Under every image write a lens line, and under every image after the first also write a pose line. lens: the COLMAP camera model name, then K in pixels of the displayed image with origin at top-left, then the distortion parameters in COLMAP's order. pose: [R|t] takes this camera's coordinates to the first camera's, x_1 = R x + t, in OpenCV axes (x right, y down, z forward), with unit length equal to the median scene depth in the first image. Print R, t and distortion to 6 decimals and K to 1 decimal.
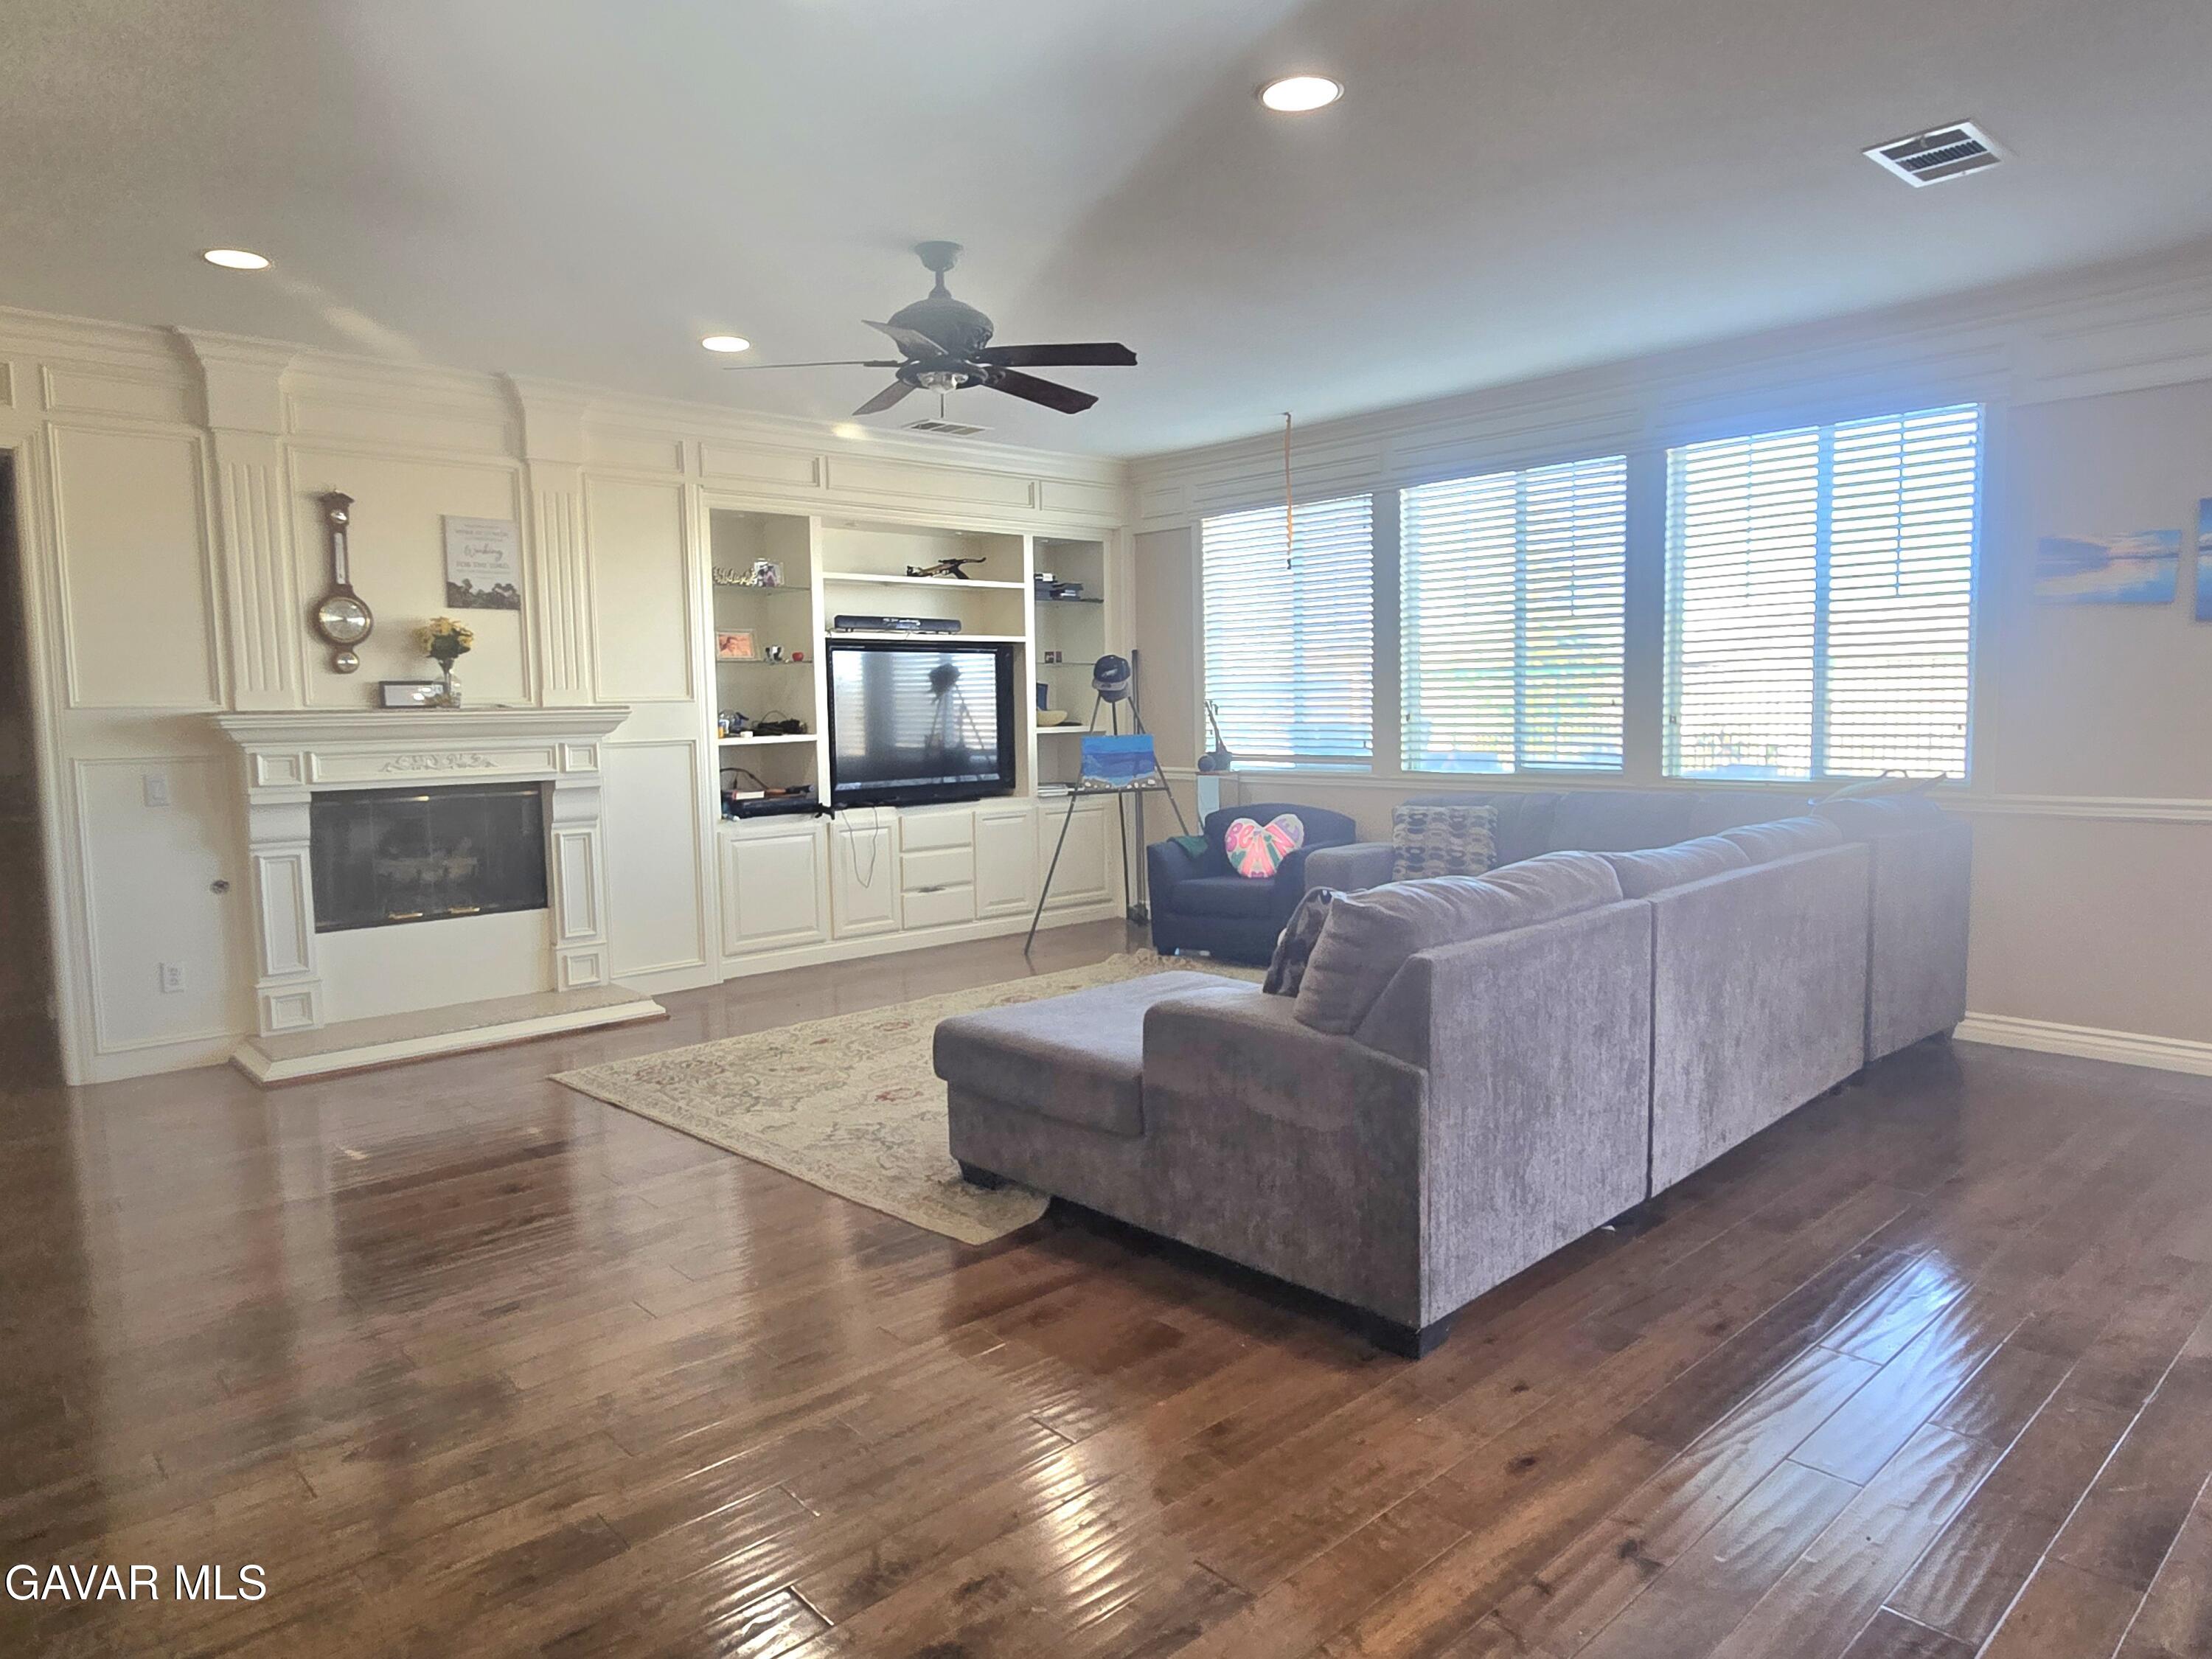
lens RADIAL K [[1394.2, 0, 1094.9], [0, 1394.2, 824.5], [0, 0, 1]] dist [-0.003024, 0.001055]
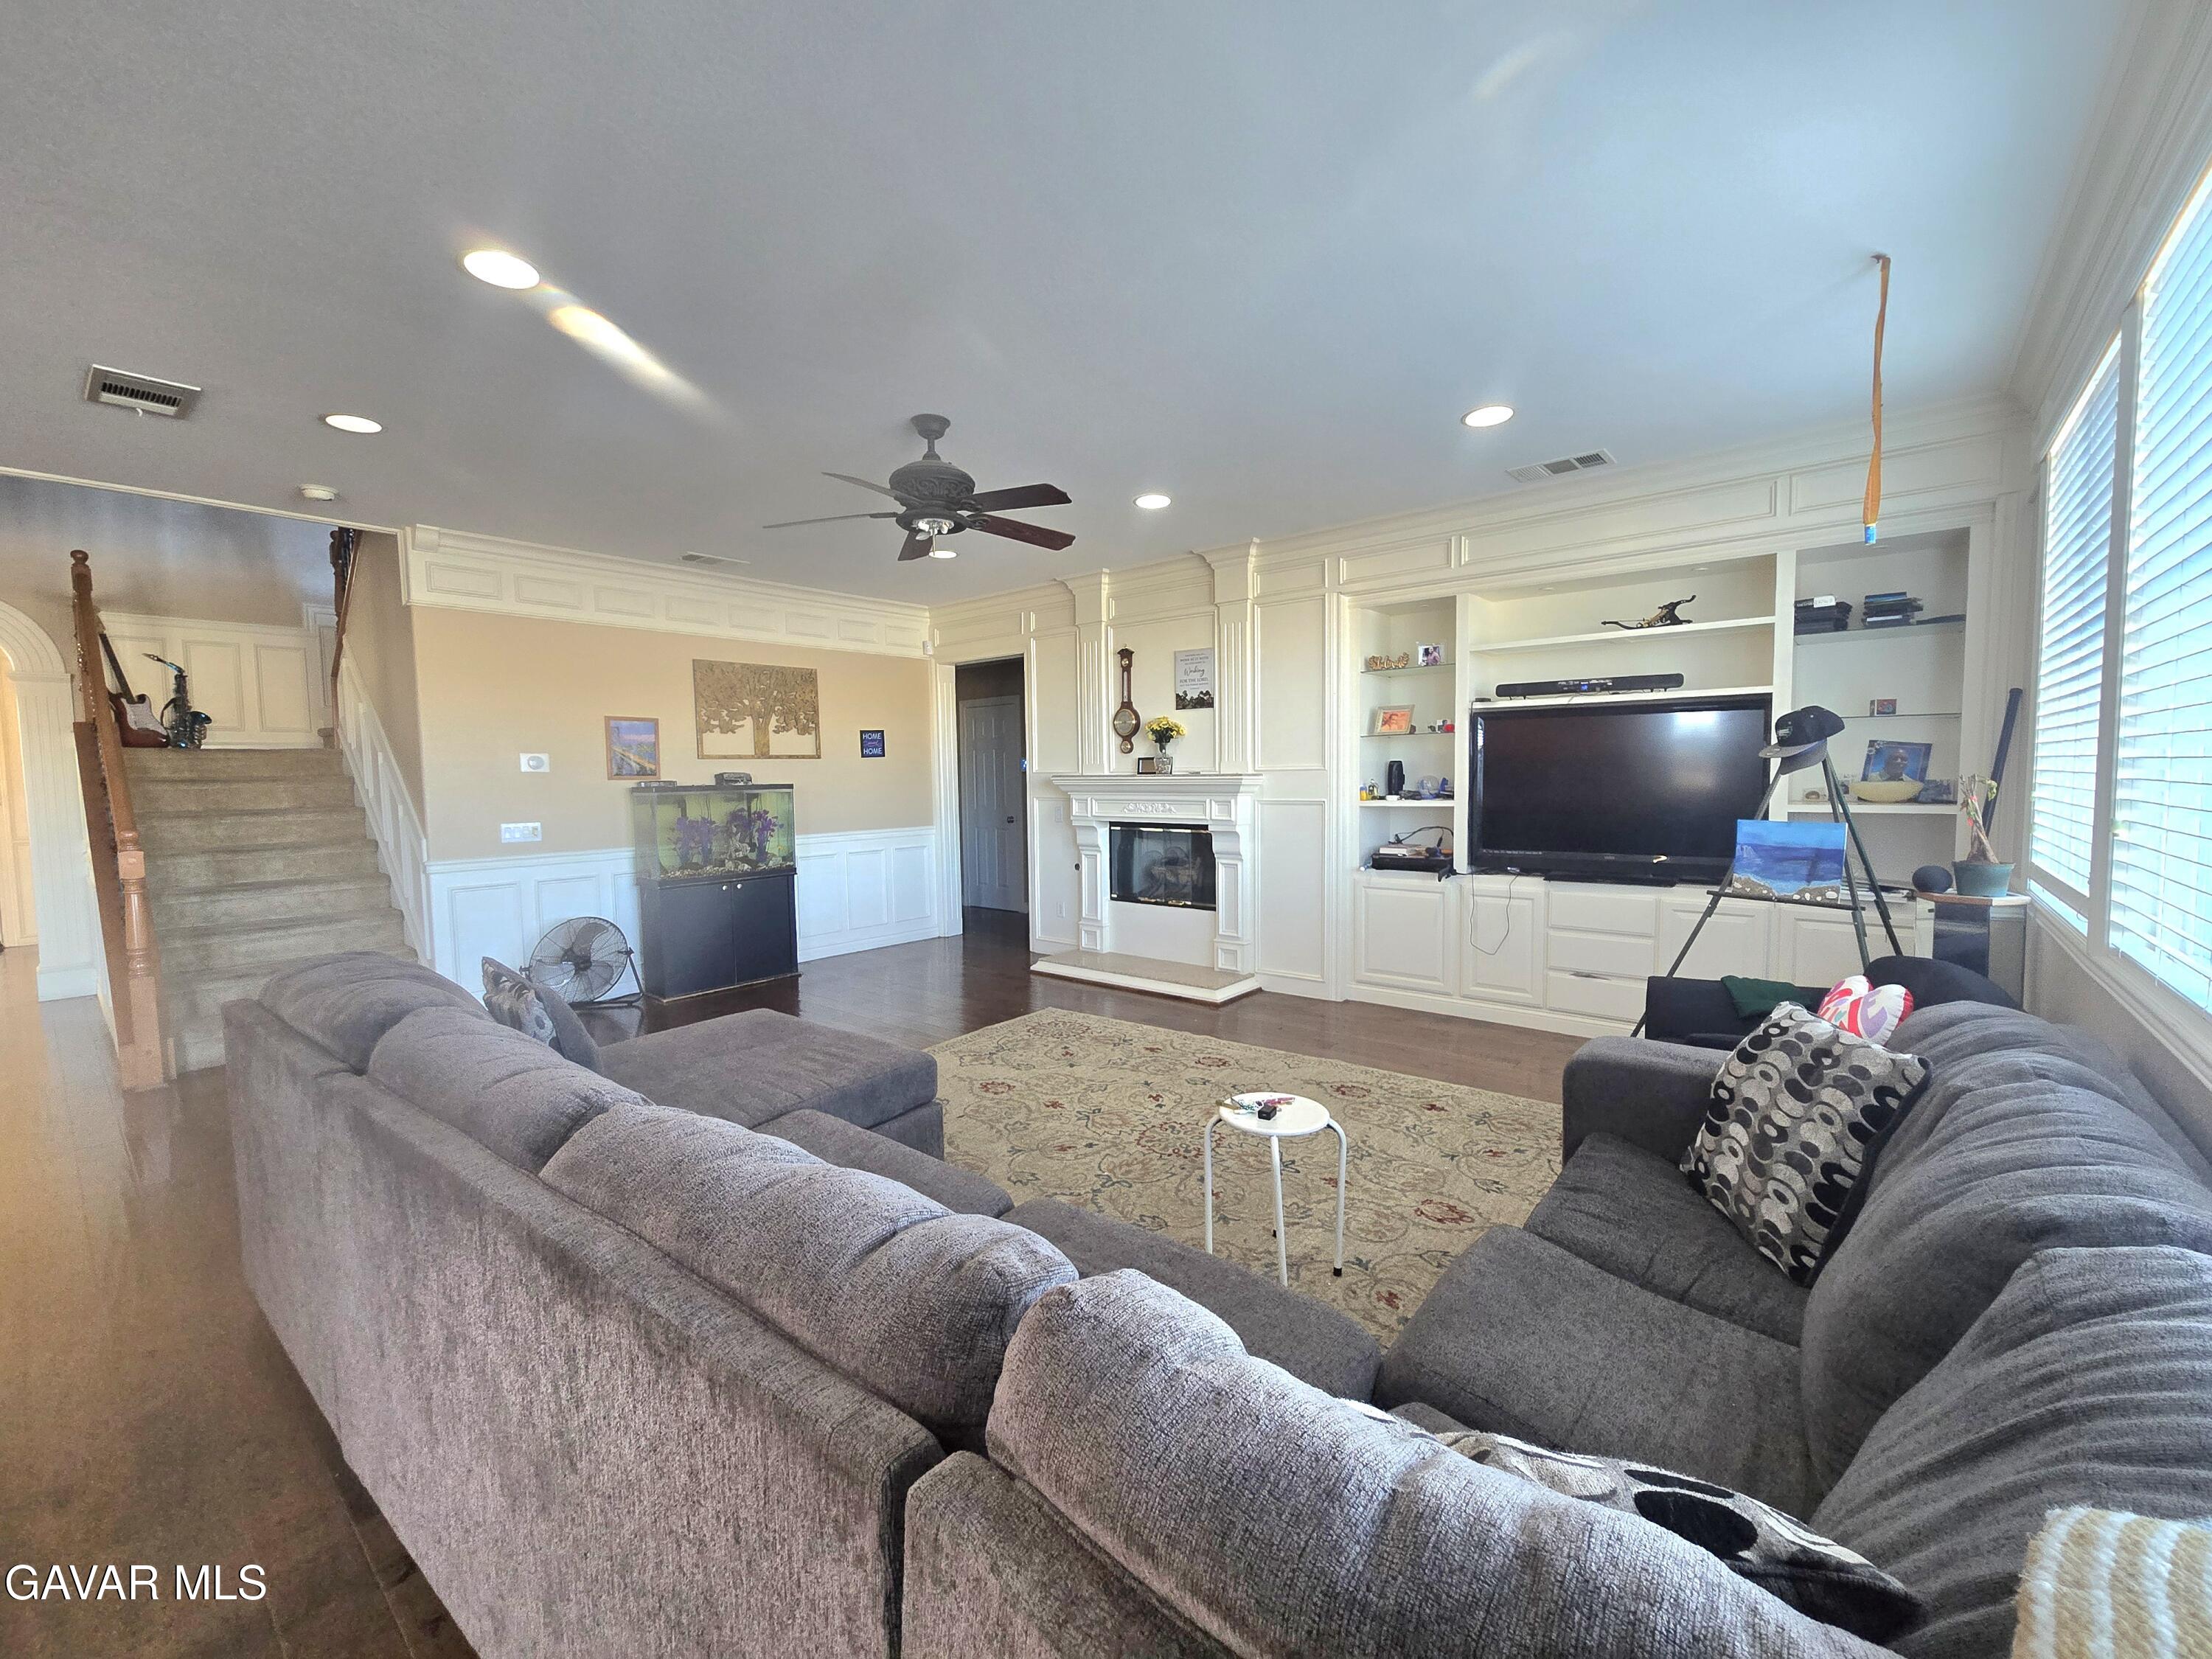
lens RADIAL K [[902.0, 0, 1100.8], [0, 902.0, 828.5], [0, 0, 1]] dist [-0.004940, 0.001289]
pose [[0.137060, 0.077878, -0.987497, 0.534500], [-0.074956, 0.994862, 0.068055, -0.084369], [0.987723, 0.064691, 0.142193, 0.769336]]
